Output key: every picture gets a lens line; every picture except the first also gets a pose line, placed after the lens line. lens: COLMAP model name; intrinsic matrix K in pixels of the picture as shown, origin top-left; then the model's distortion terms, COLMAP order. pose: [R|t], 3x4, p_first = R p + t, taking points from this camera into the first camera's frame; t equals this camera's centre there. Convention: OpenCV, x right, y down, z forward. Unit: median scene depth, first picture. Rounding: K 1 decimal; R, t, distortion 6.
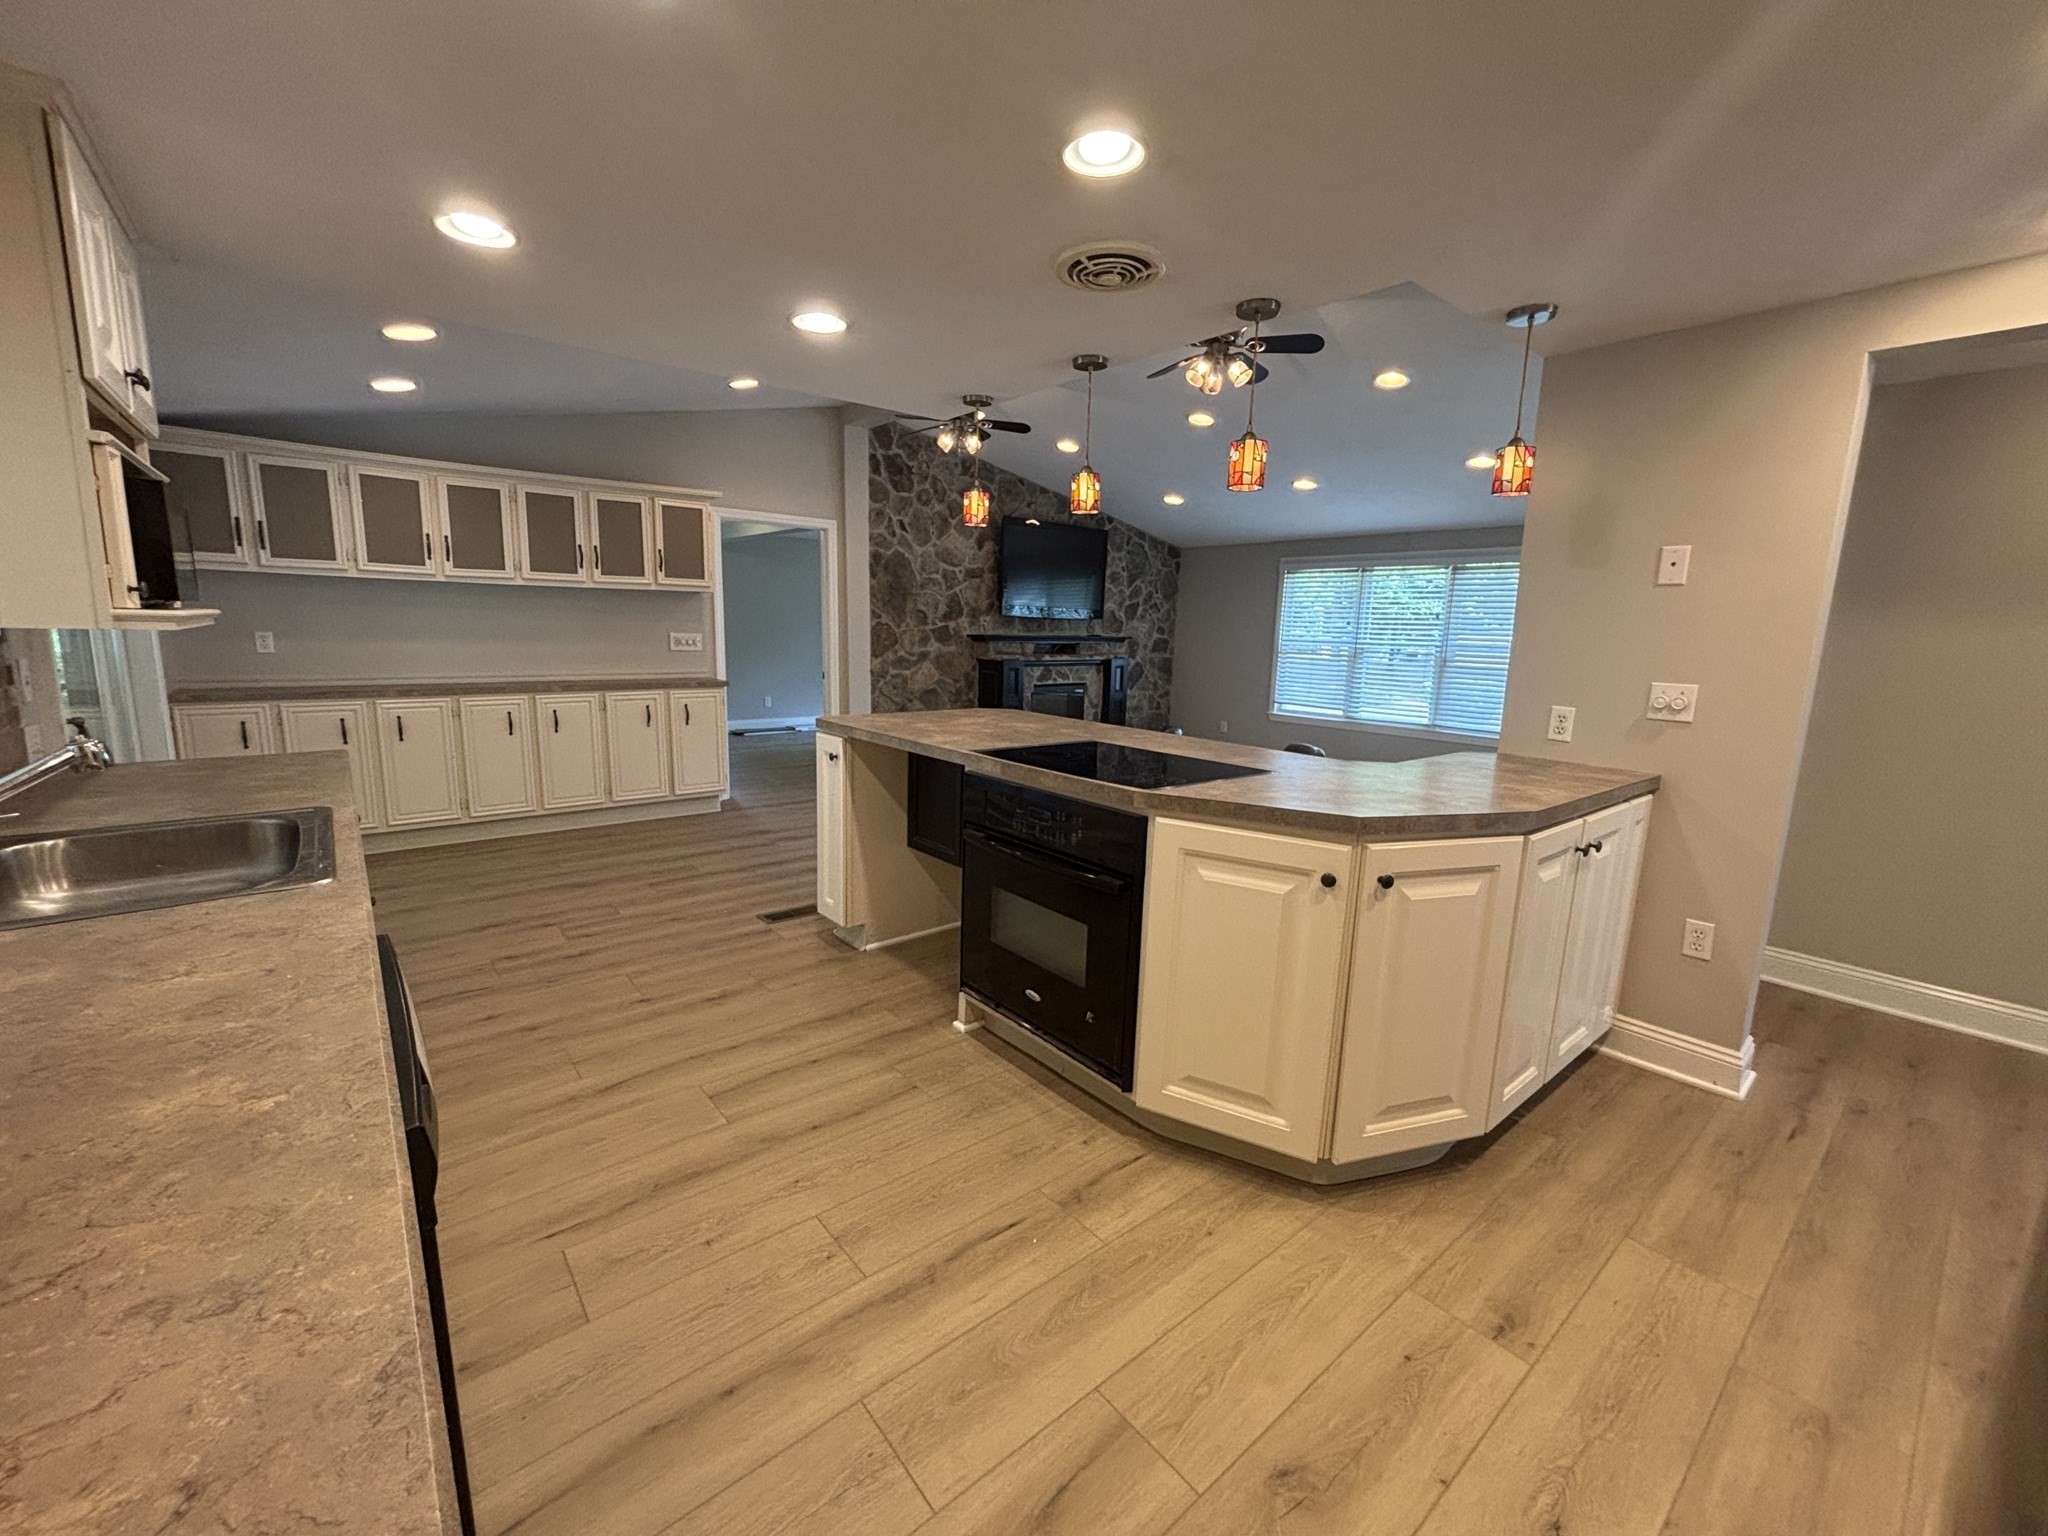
lens RADIAL K [[826.8, 0, 1016.6], [0, 826.8, 772.5], [0, 0, 1]] dist [0.001236, -0.000810]
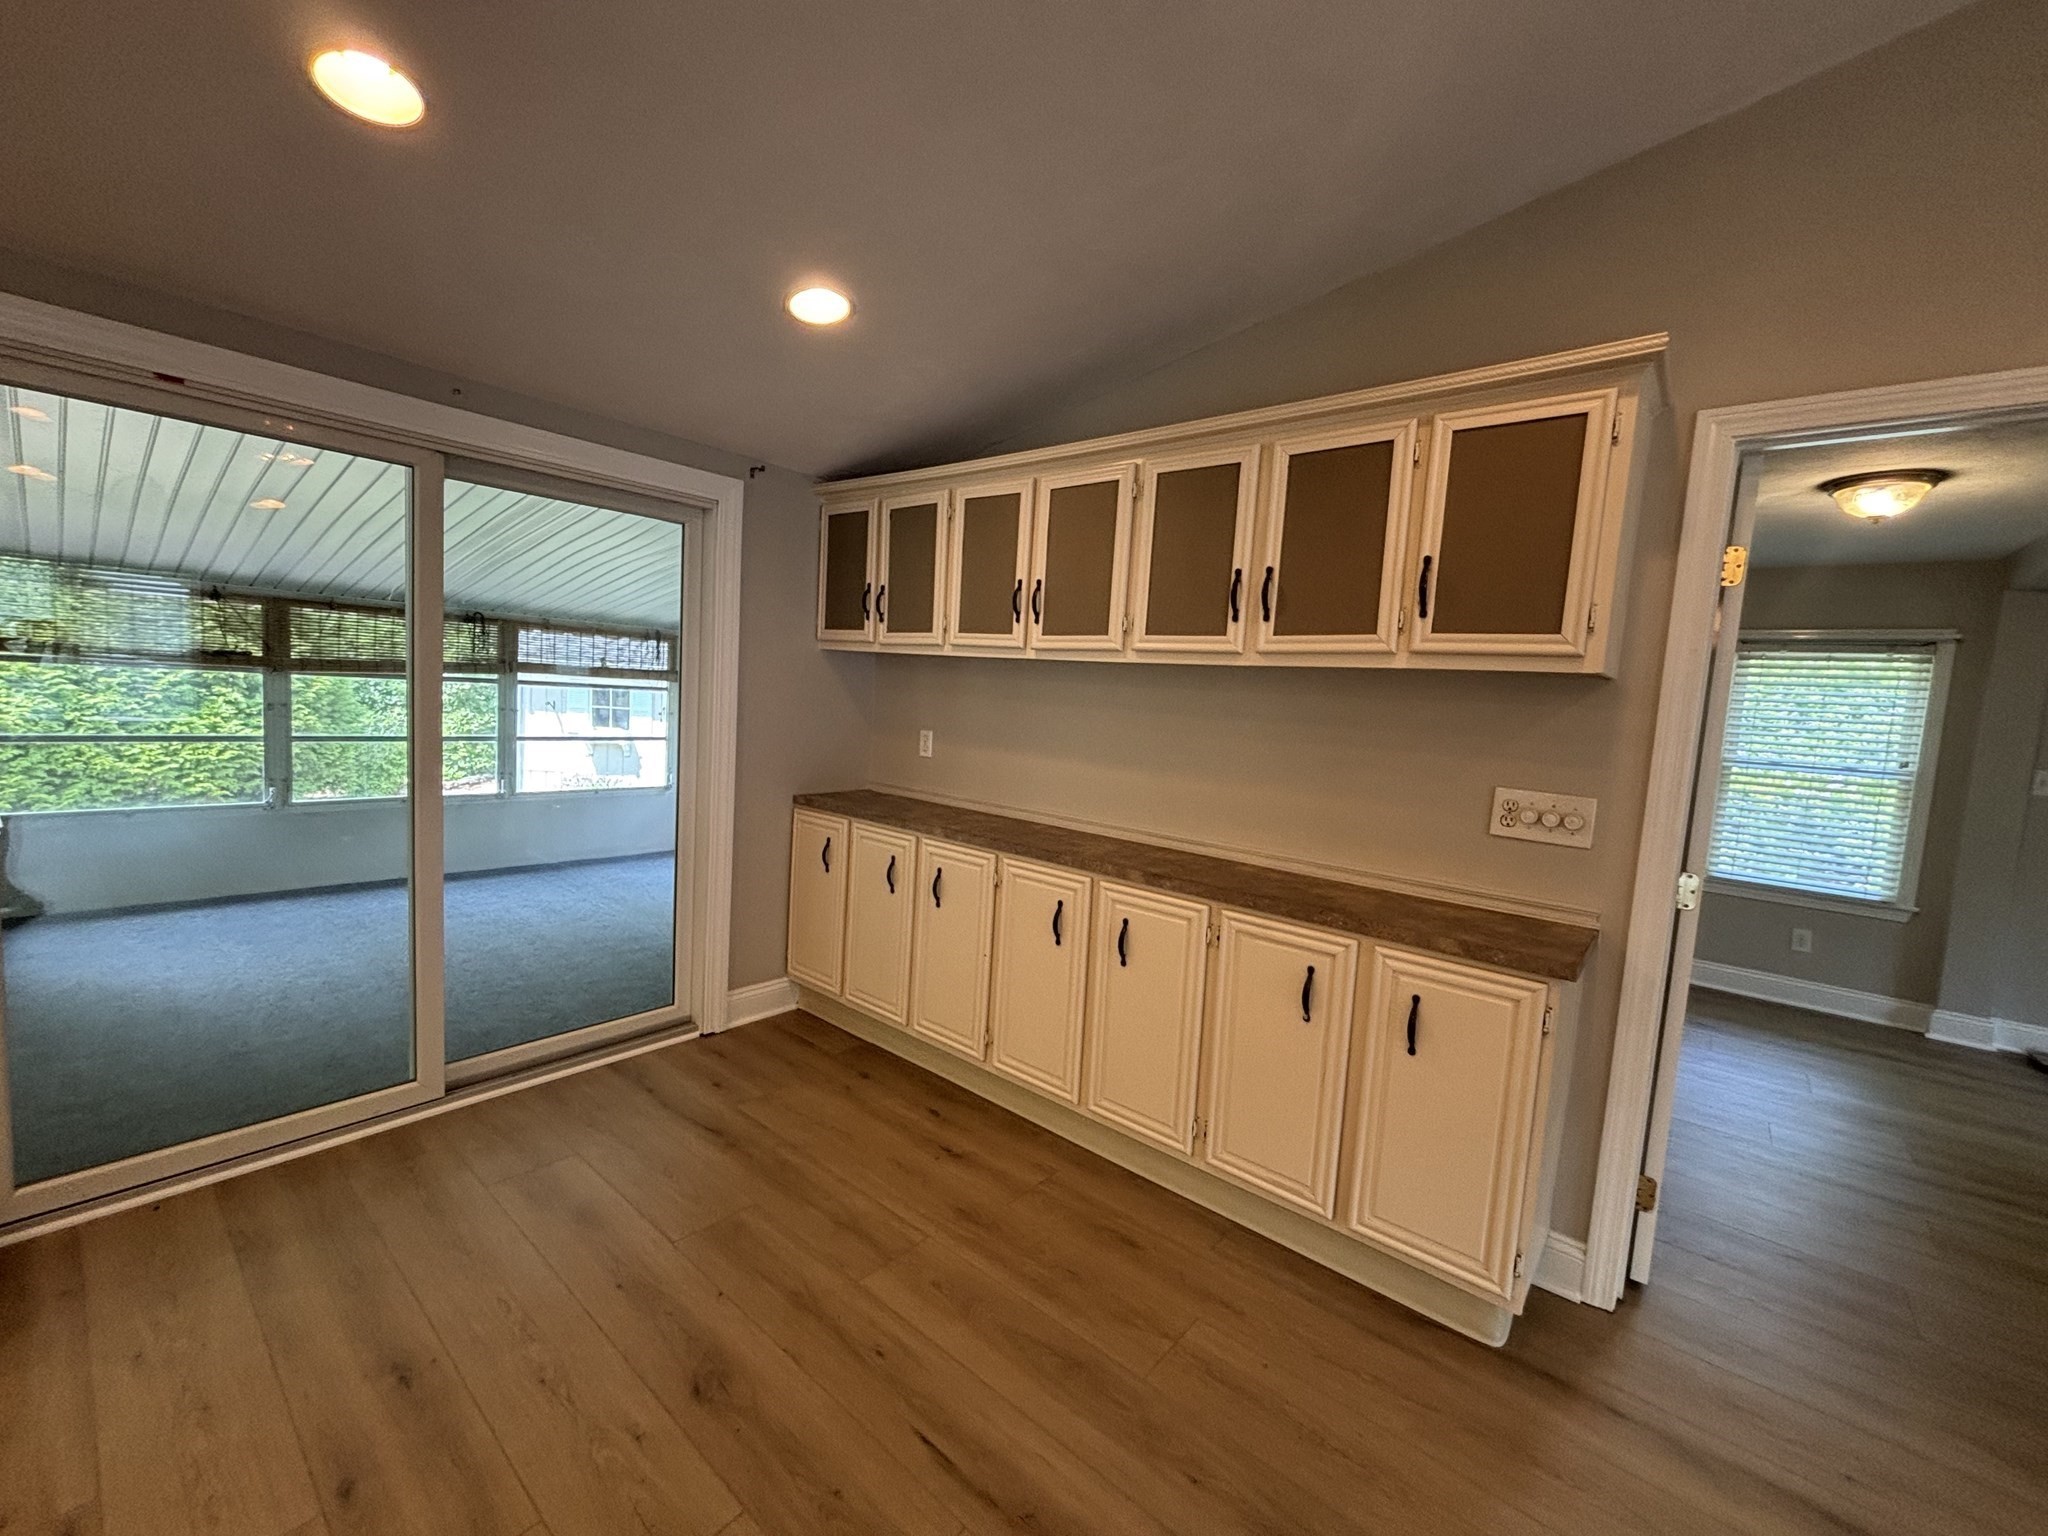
lens RADIAL K [[826.8, 0, 1018.1], [0, 826.8, 761.6], [0, 0, 1]] dist [0.001236, -0.000810]
pose [[0.184543, 0.071793, -0.980199, -0.087946], [-0.228196, 0.973203, 0.028318, -0.124634], [0.955966, 0.218451, 0.195981, 0.636845]]
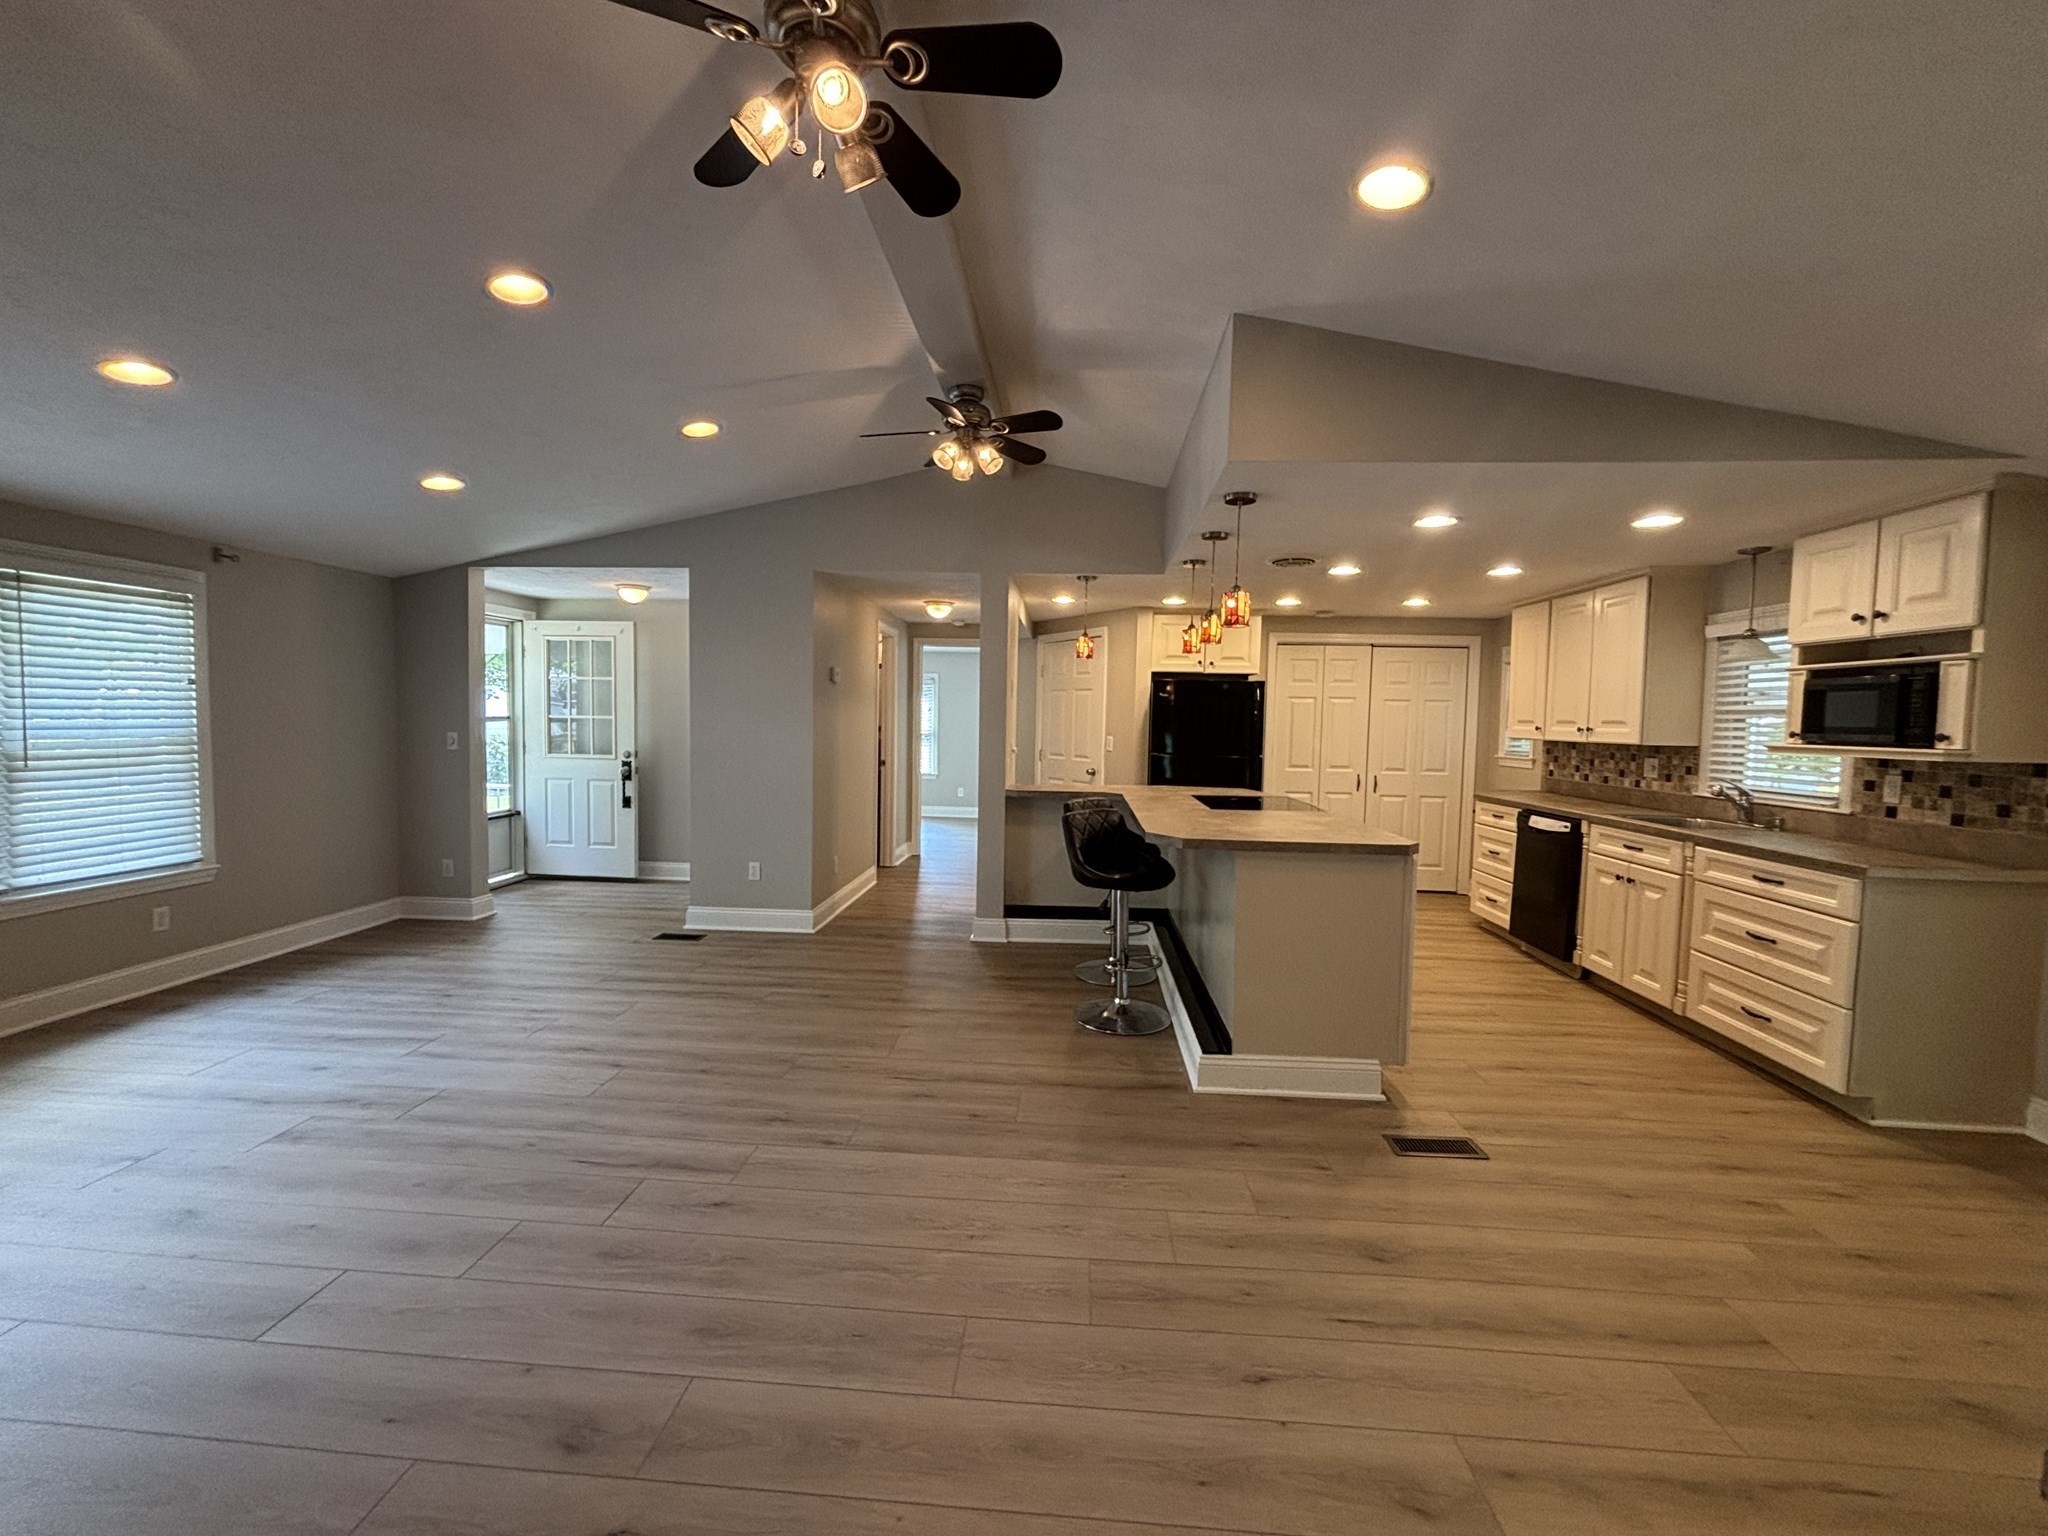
lens RADIAL K [[826.8, 0, 1018.2], [0, 826.8, 765.5], [0, 0, 1]] dist [0.001236, -0.000810]
pose [[-0.725334, -0.080134, 0.683717, -0.276737], [0.083157, 0.975729, 0.202577, -0.189383], [-0.683356, 0.203792, -0.701066, 0.983139]]
